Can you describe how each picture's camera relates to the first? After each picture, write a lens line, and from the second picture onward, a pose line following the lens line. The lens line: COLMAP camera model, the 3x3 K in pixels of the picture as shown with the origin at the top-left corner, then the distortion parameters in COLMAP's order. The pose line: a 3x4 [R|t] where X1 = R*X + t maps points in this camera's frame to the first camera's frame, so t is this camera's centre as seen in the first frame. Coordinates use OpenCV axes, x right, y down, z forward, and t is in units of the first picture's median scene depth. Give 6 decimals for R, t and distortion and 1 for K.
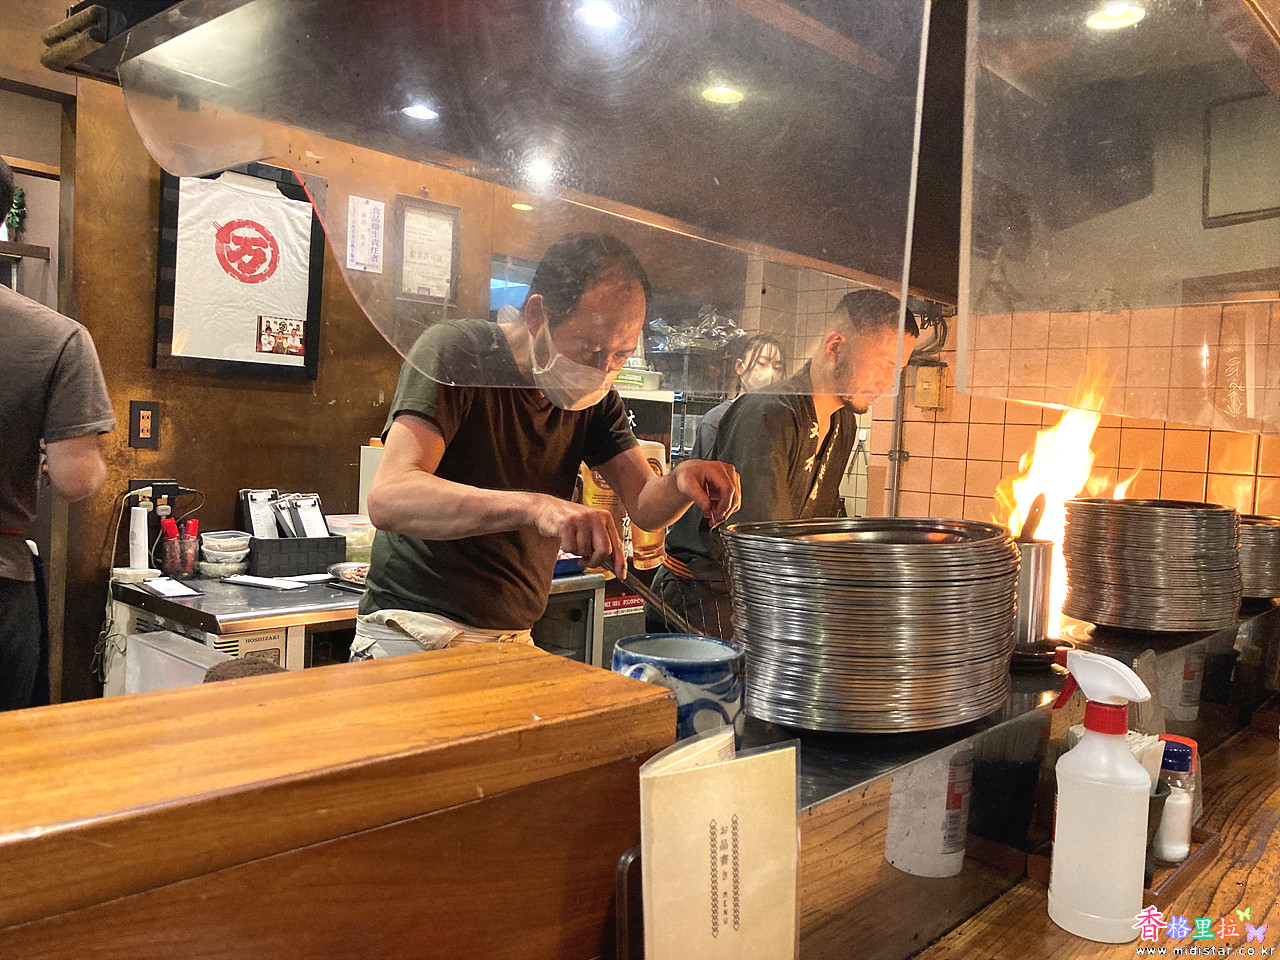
lens RADIAL K [[1060.5, 0, 640.8], [0, 1060.5, 474.7], [0, 0, 1]] dist [-0.014027, 0.016582]
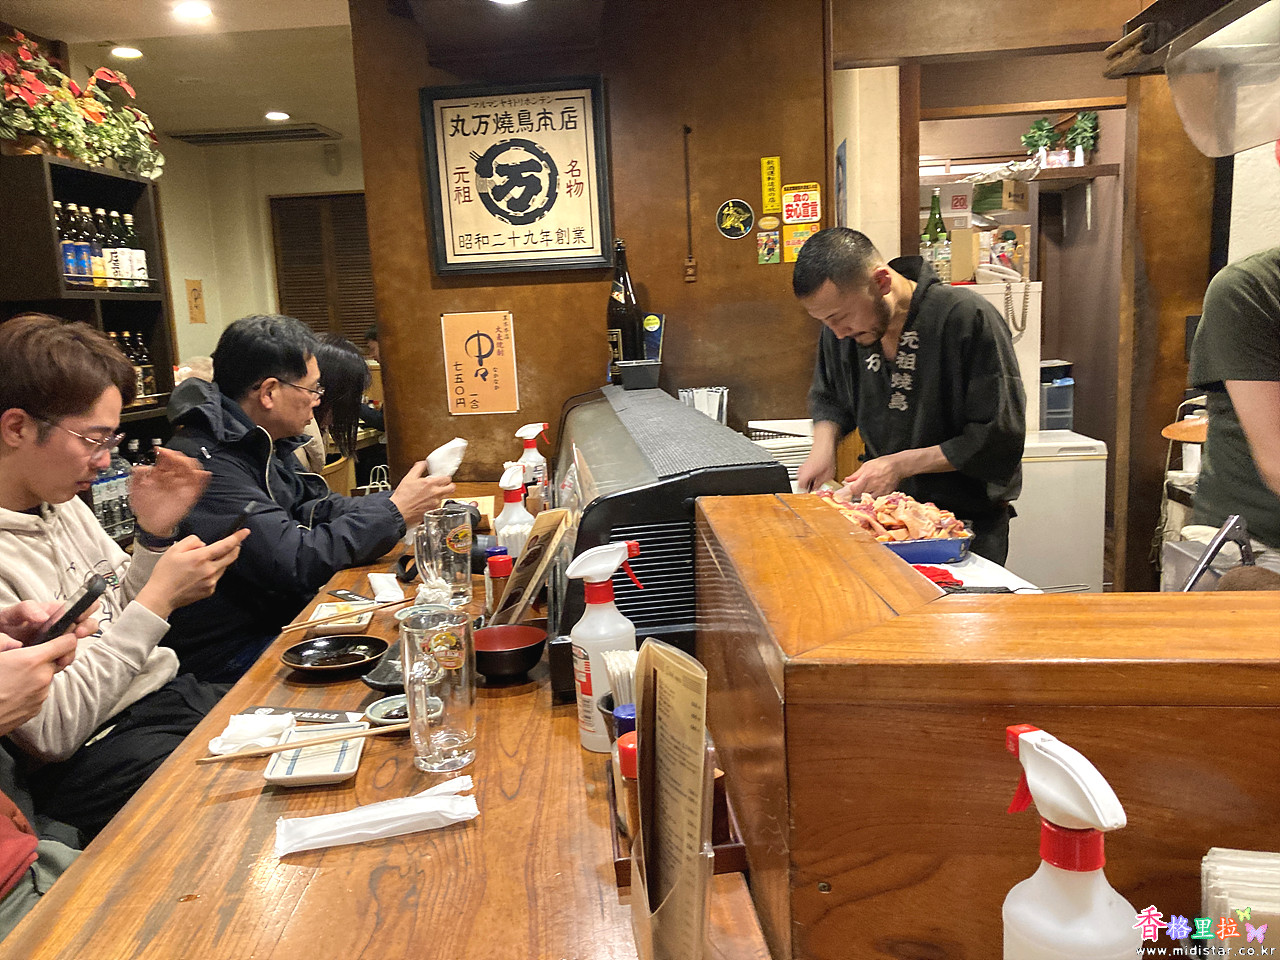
lens RADIAL K [[1060.5, 0, 639.9], [0, 1060.5, 478.8], [0, 0, 1]] dist [-0.014027, 0.016582]
pose [[0.592270, 0.052453, -0.804031, 0.136734], [0.039151, 0.994827, 0.093739, -0.057058], [0.804788, -0.086997, 0.587152, -0.213213]]
